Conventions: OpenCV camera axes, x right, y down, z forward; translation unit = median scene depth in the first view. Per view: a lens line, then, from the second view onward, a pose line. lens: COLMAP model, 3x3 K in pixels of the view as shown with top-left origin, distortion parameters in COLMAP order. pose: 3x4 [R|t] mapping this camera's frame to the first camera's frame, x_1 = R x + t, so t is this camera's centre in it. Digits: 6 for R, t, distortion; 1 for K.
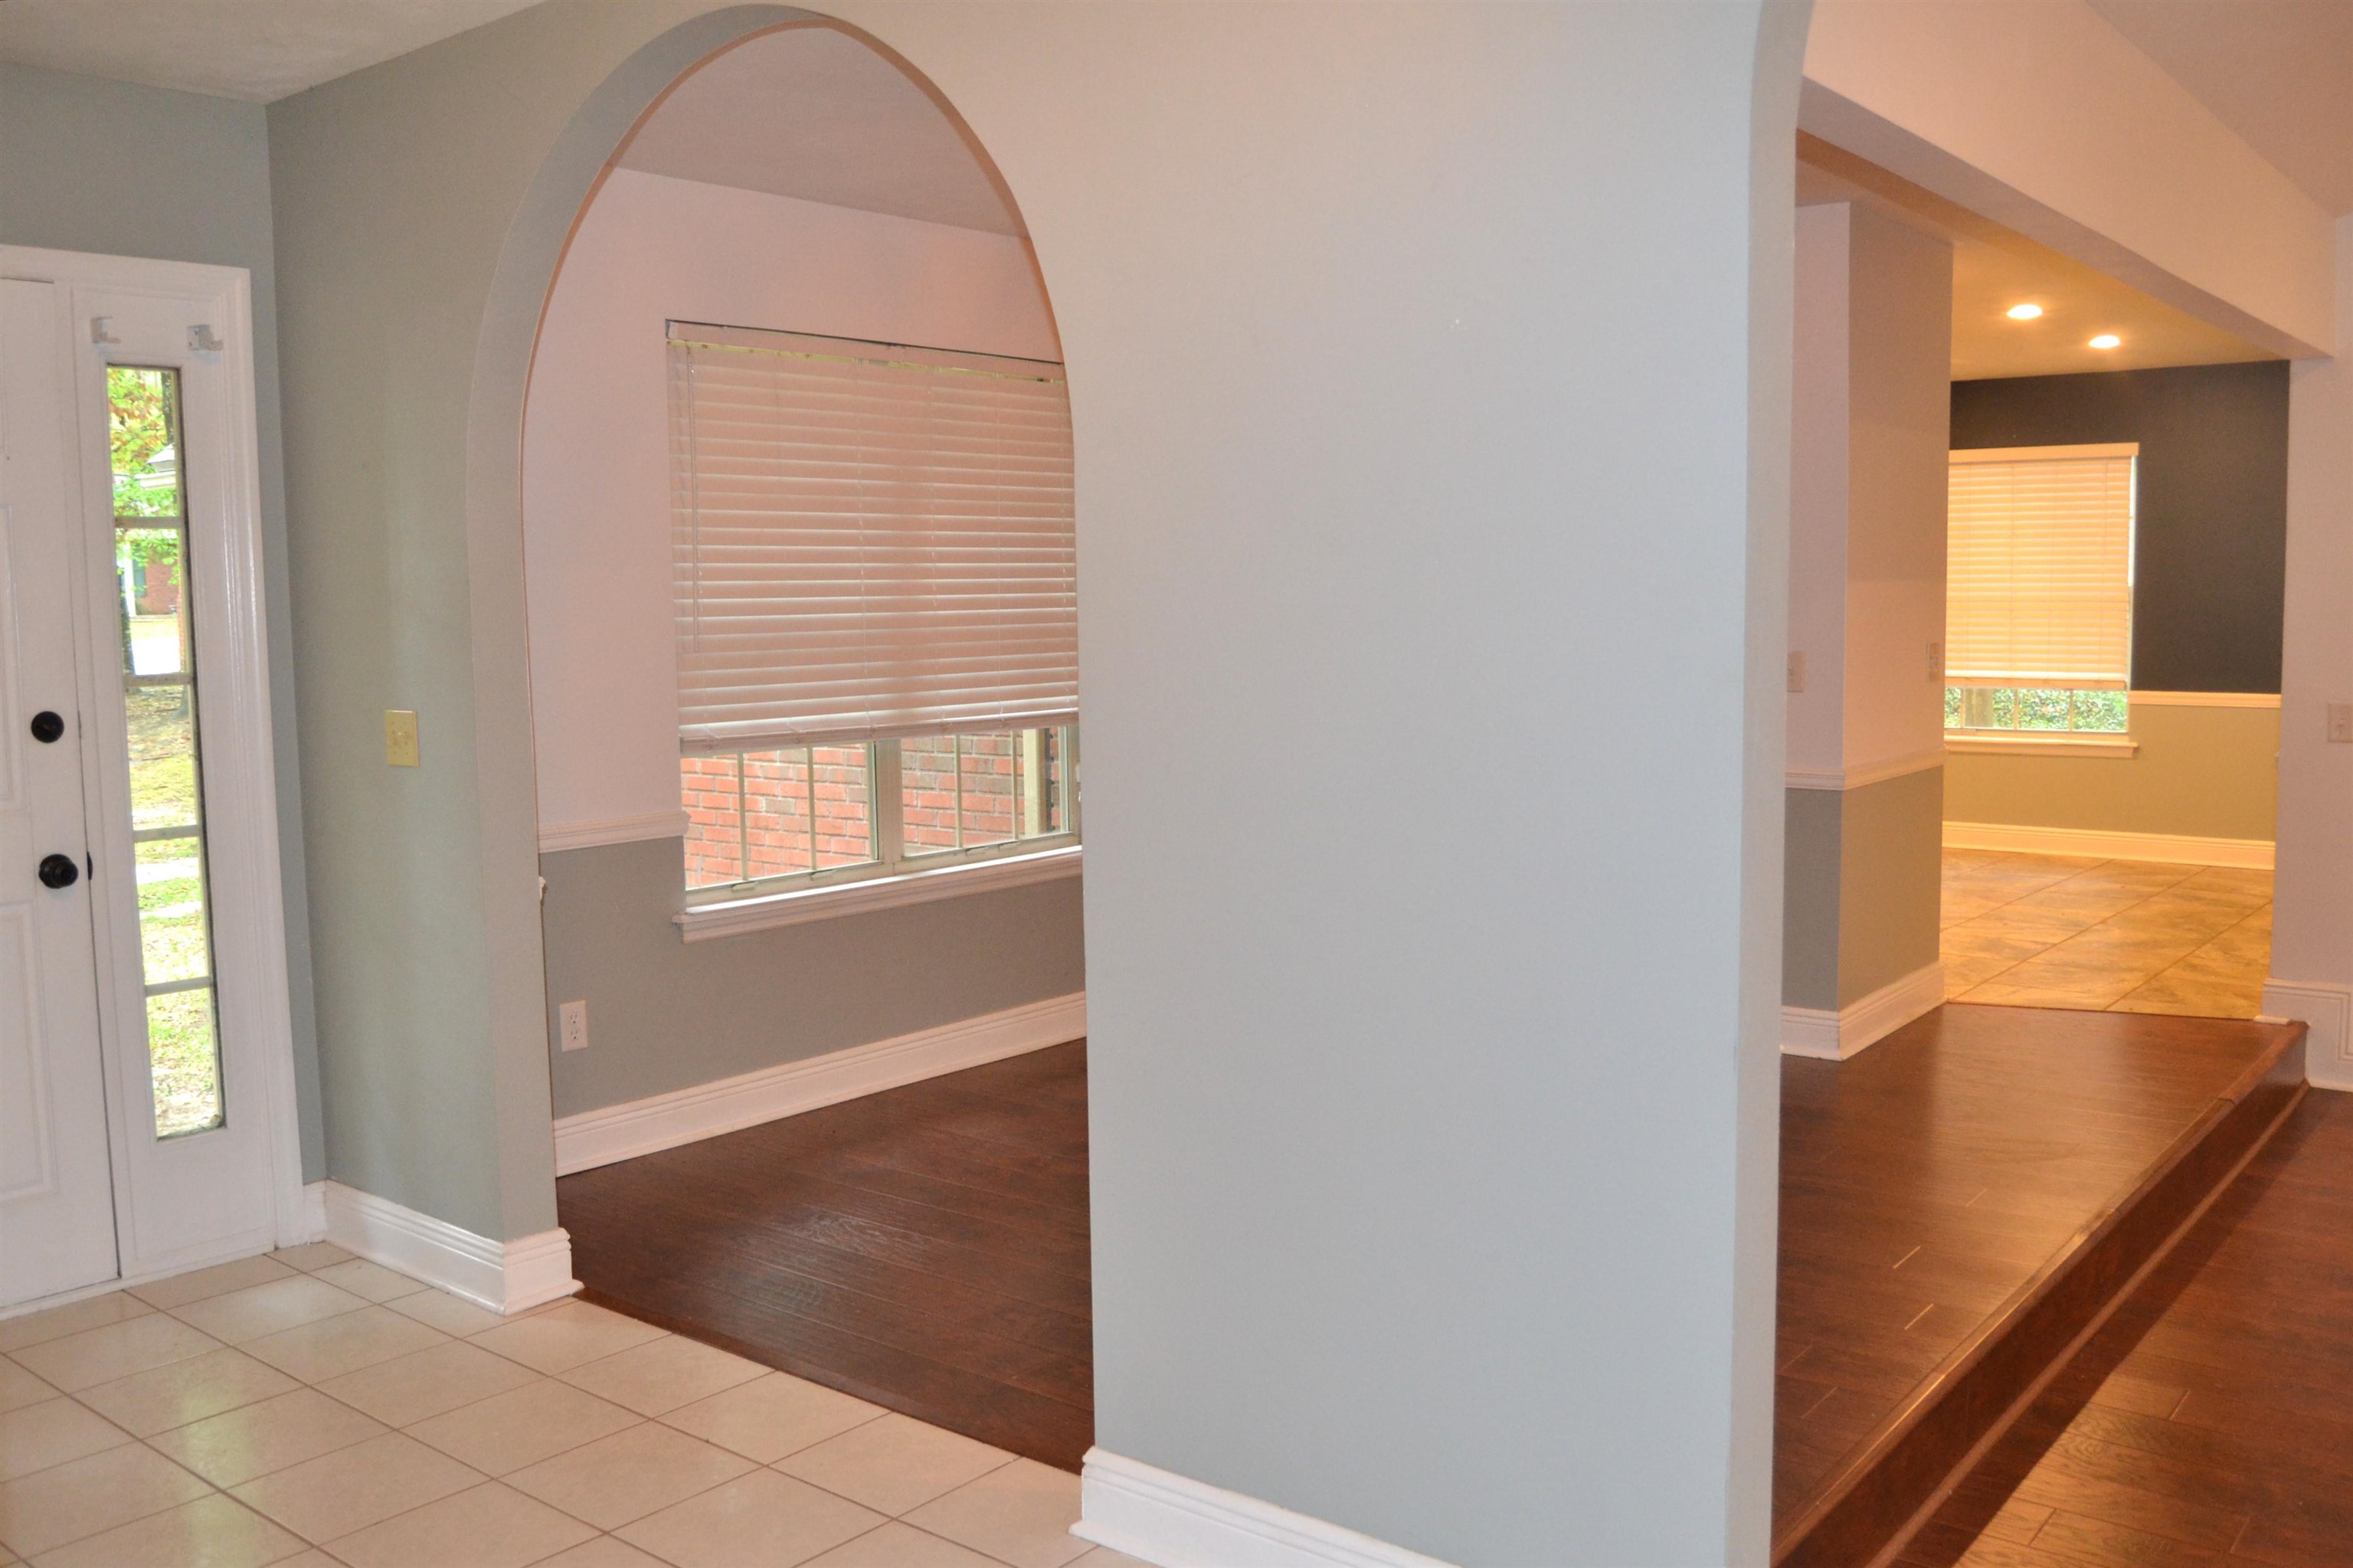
lens RADIAL K [[1951.4, 0, 1213.6], [0, 1951.4, 789.7], [0, 0, 1]] dist [-0.133143, 0.129480]
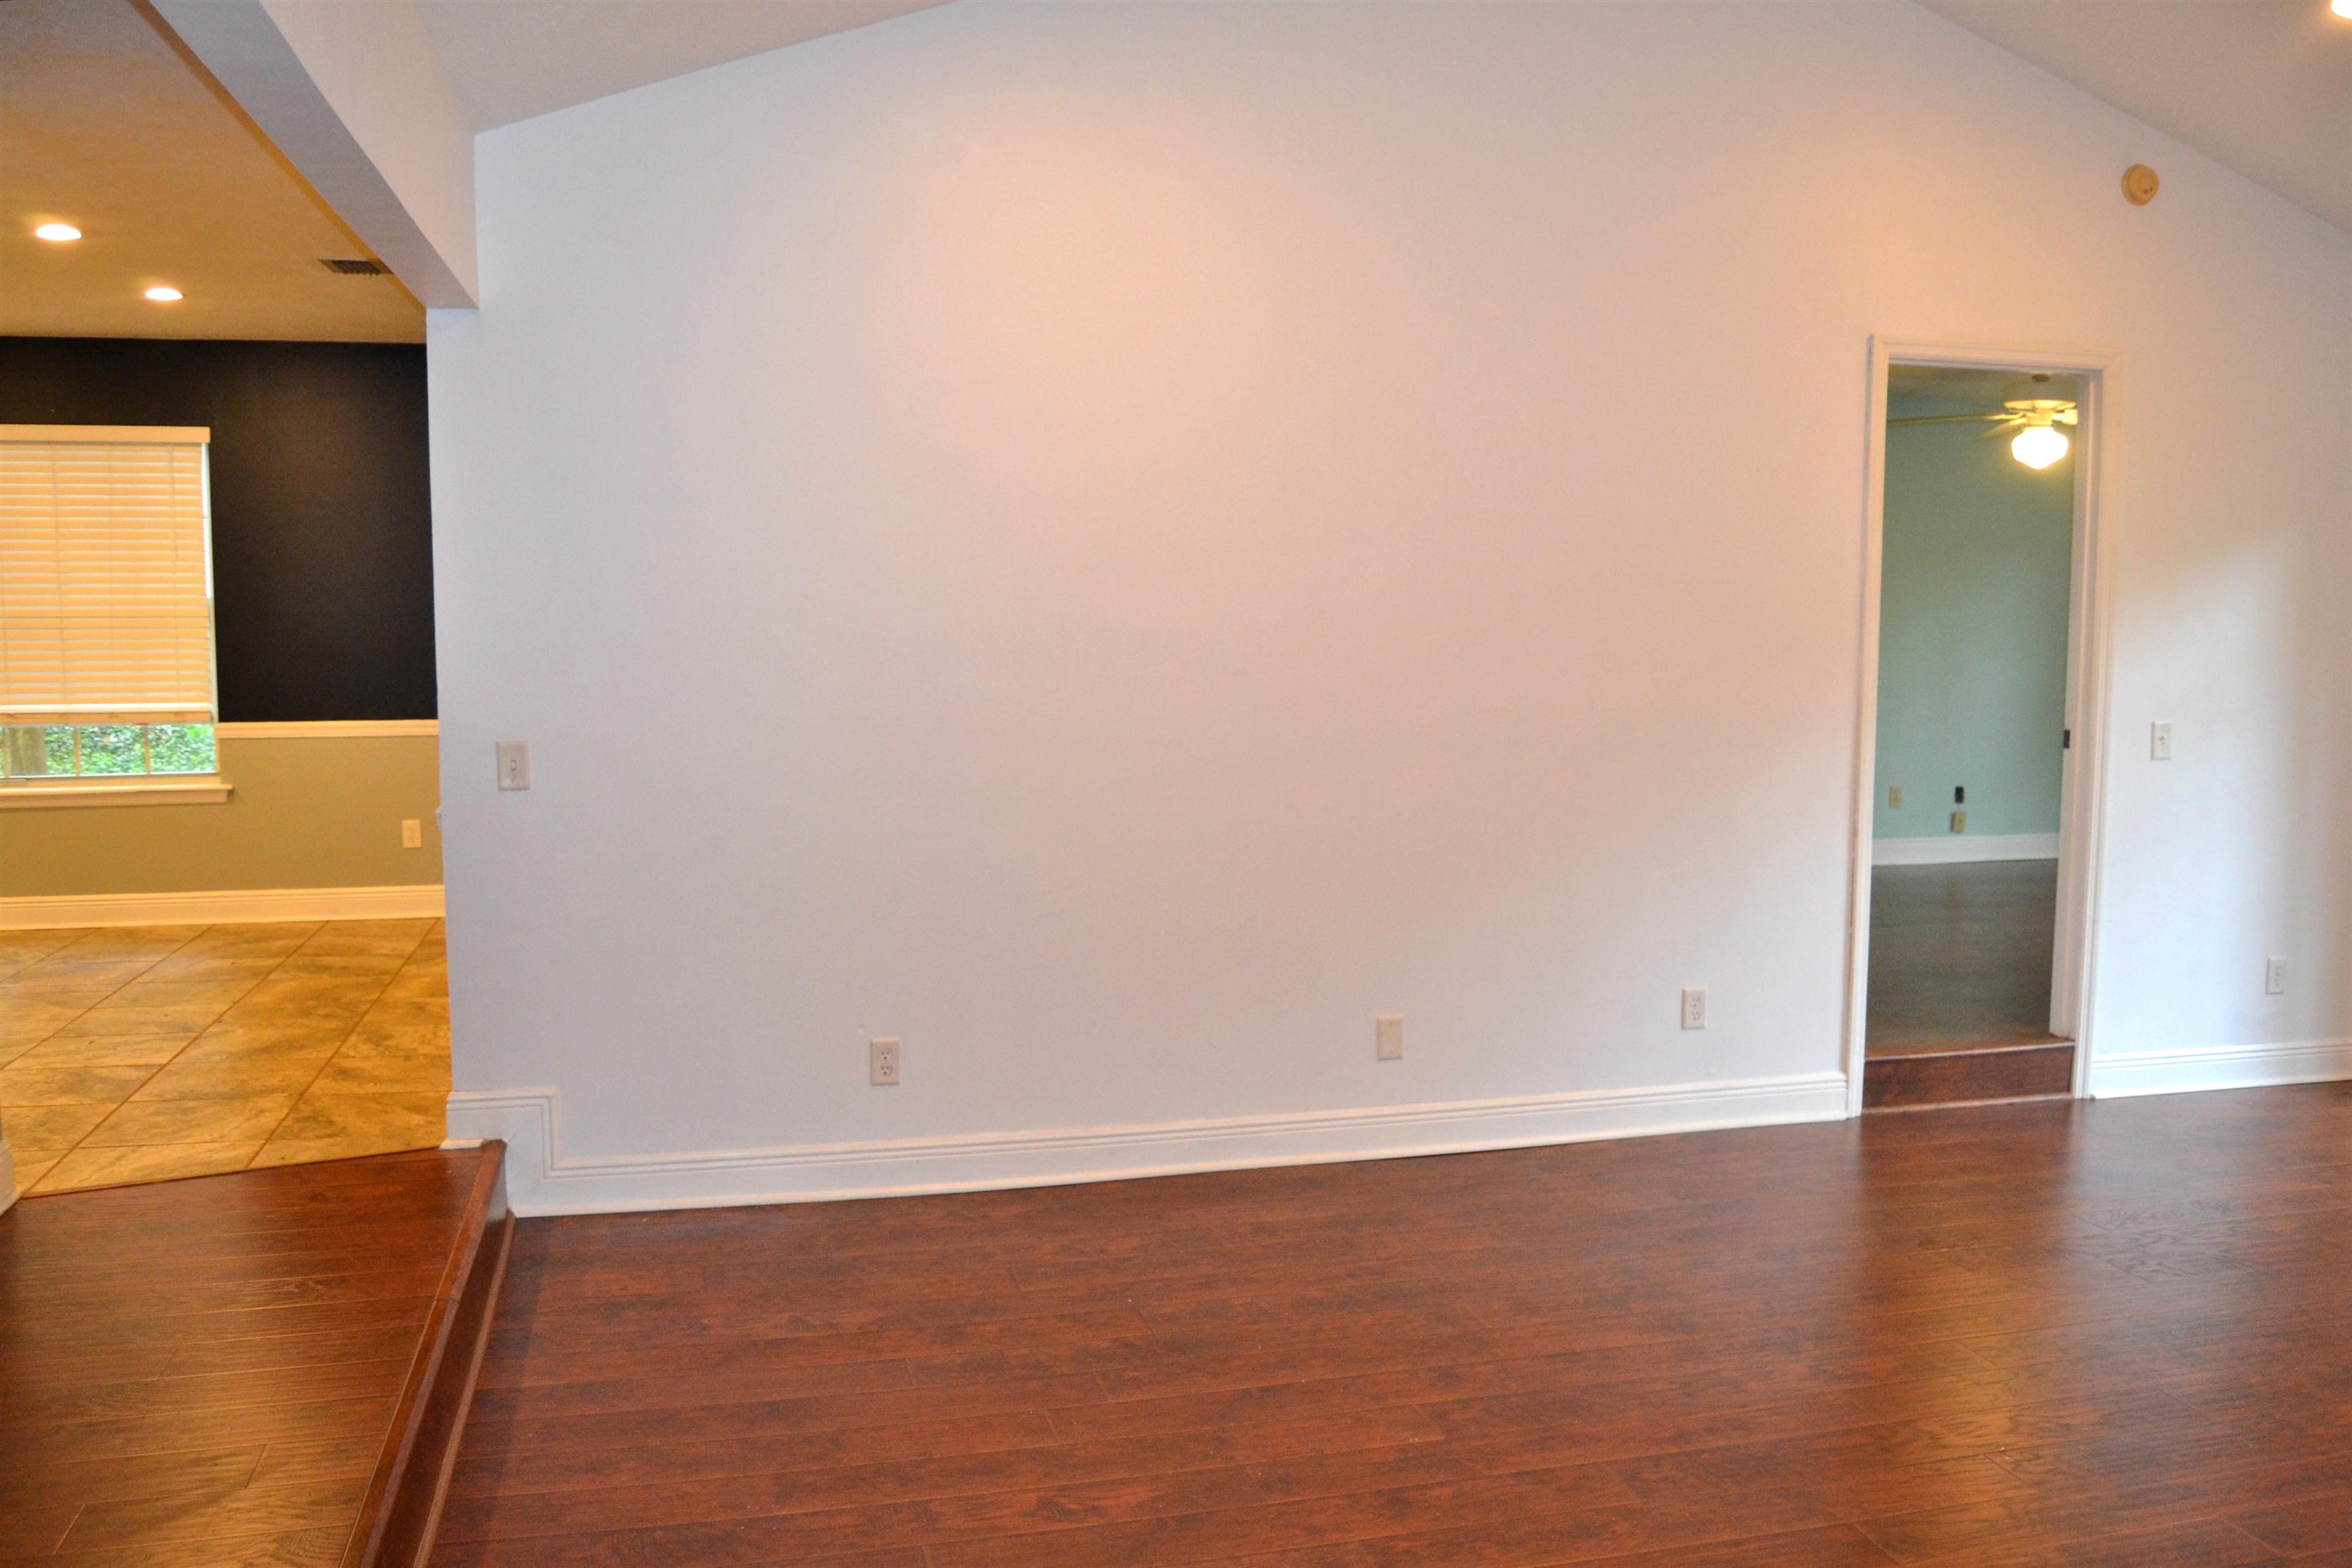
lens RADIAL K [[1916.5, 0, 1175.2], [0, 1916.5, 793.7], [0, 0, 1]] dist [-0.075471, 0.005444]
pose [[0.595427, -0.066170, 0.800680, 0.087665], [0.070285, 0.997072, 0.030132, -0.021343], [-0.800329, 0.038334, 0.598335, 0.219259]]
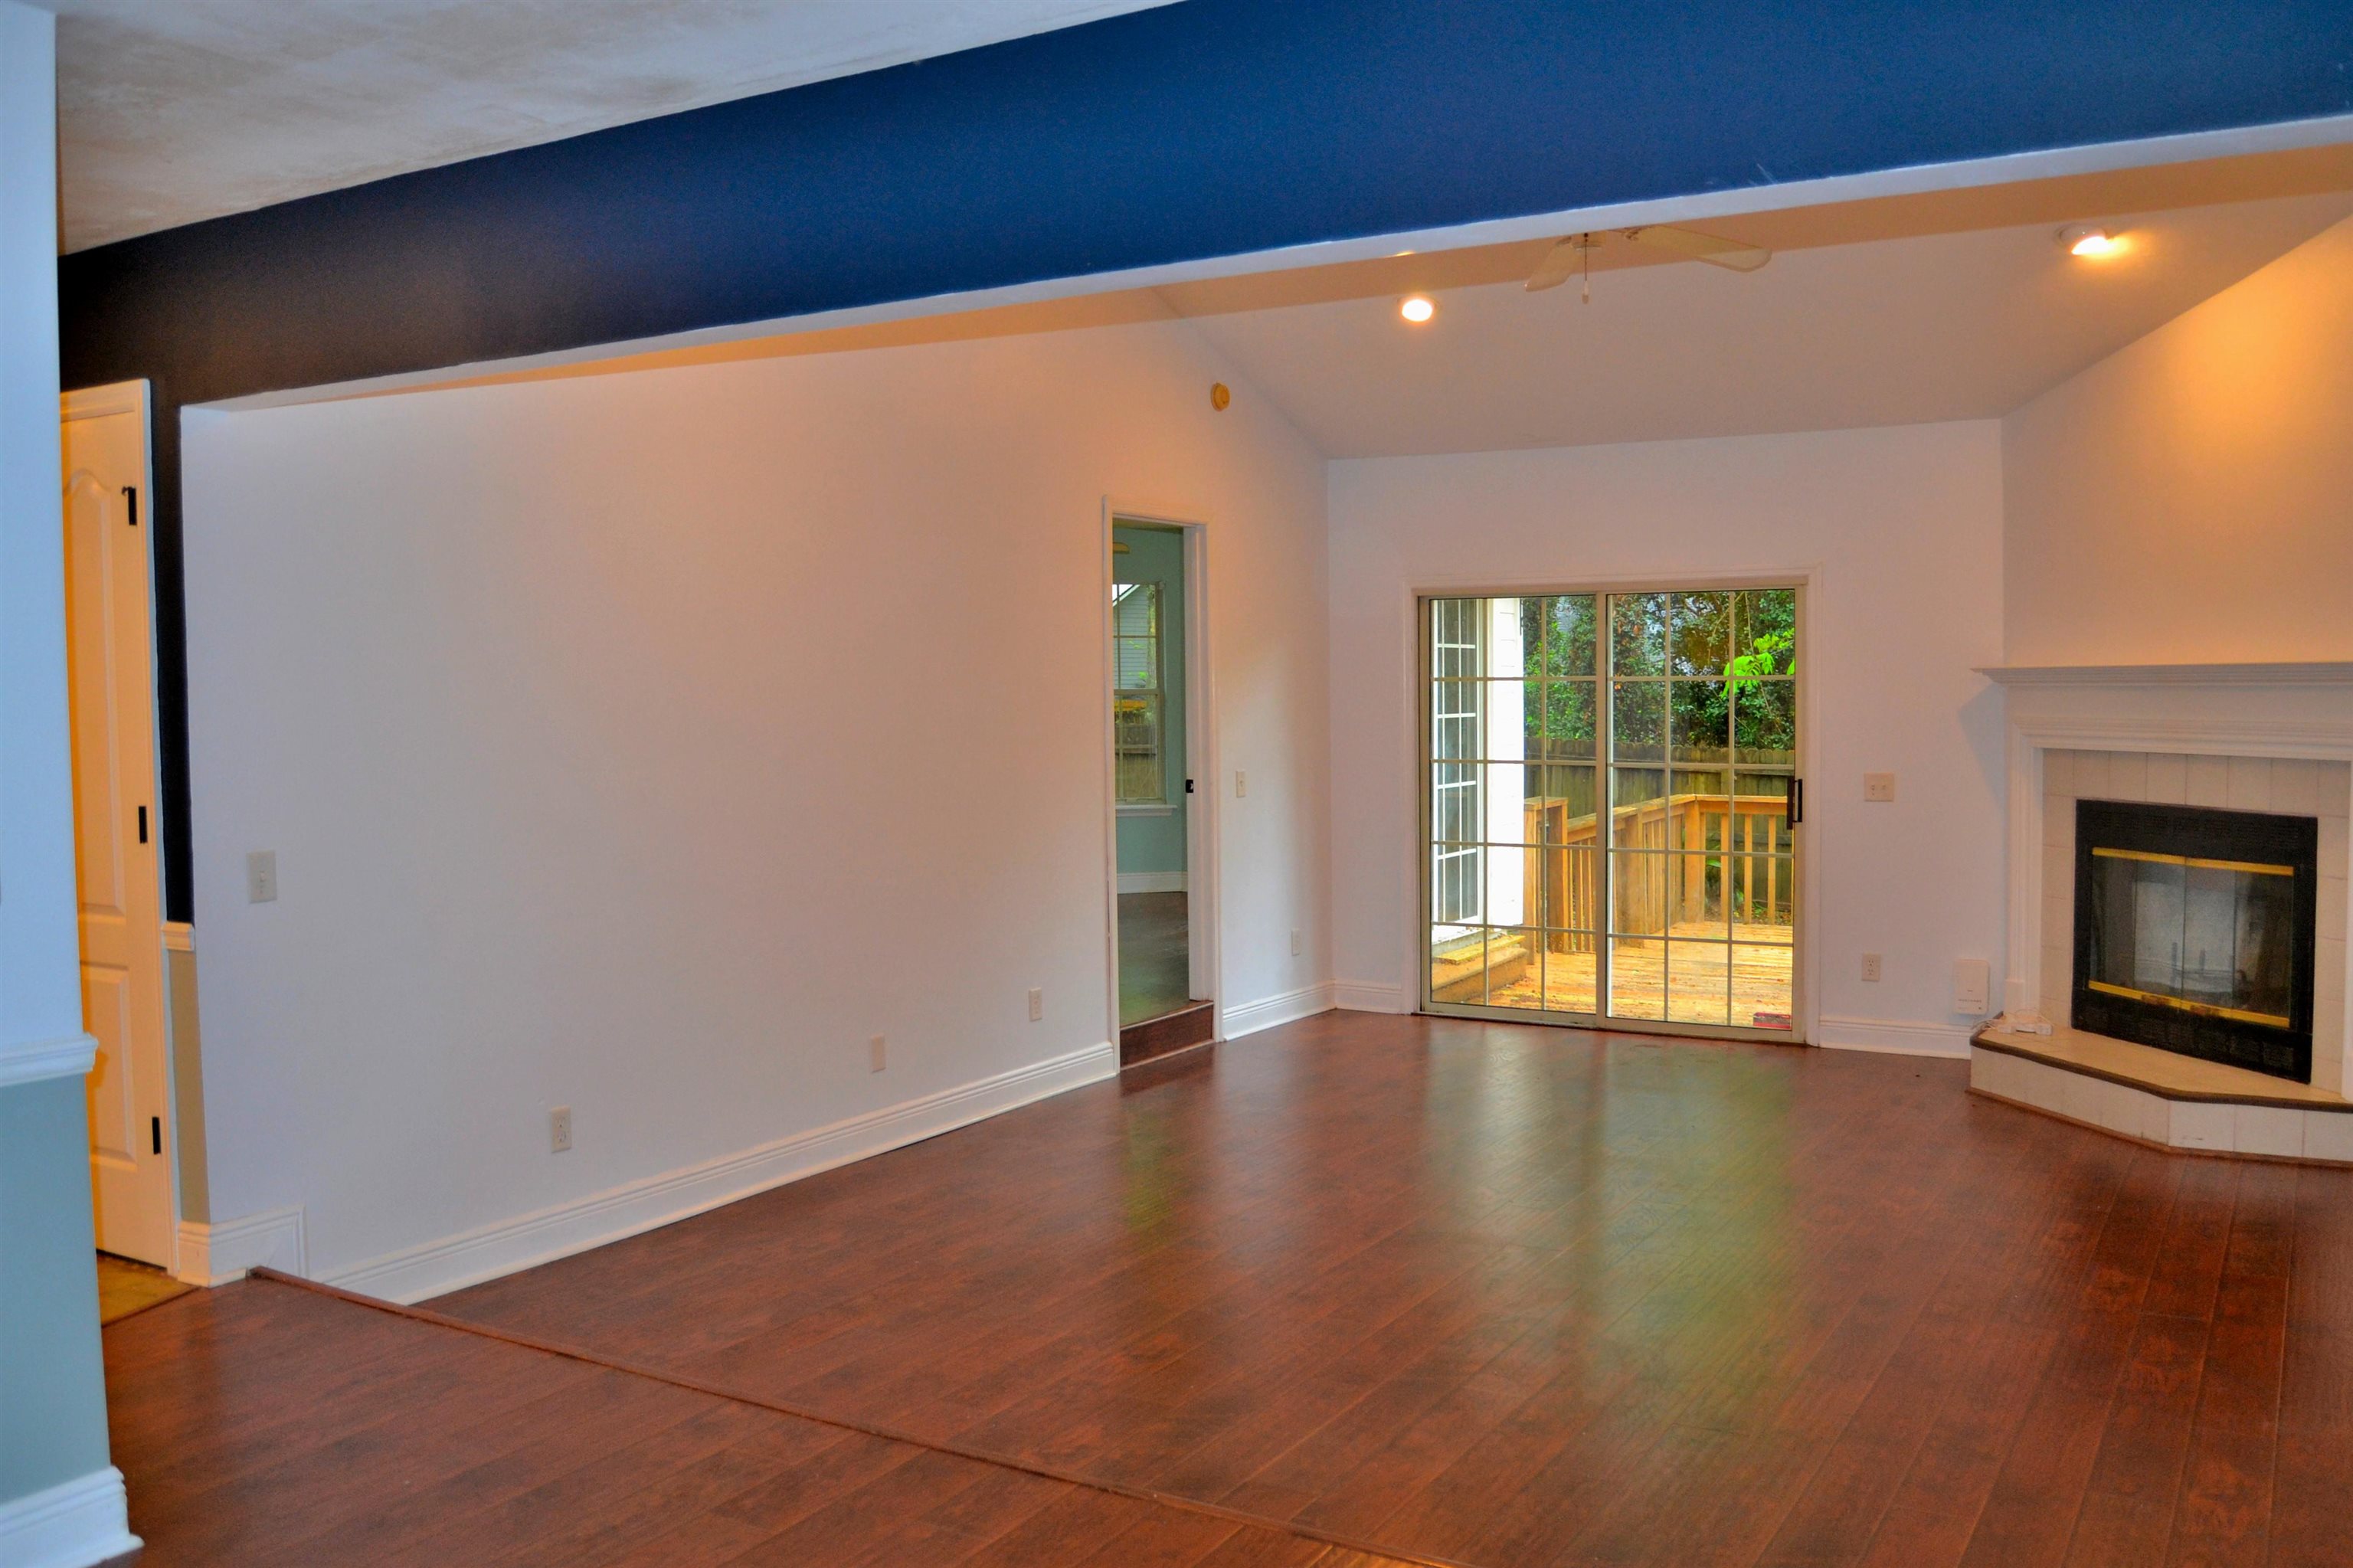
lens RADIAL K [[1951.4, 0, 1213.6], [0, 1951.4, 789.7], [0, 0, 1]] dist [-0.133143, 0.129480]
pose [[-0.164613, -0.035528, 0.985718, -0.189151], [0.108705, 0.992610, 0.053930, -0.052824], [-0.980350, 0.116031, -0.159534, 0.570908]]
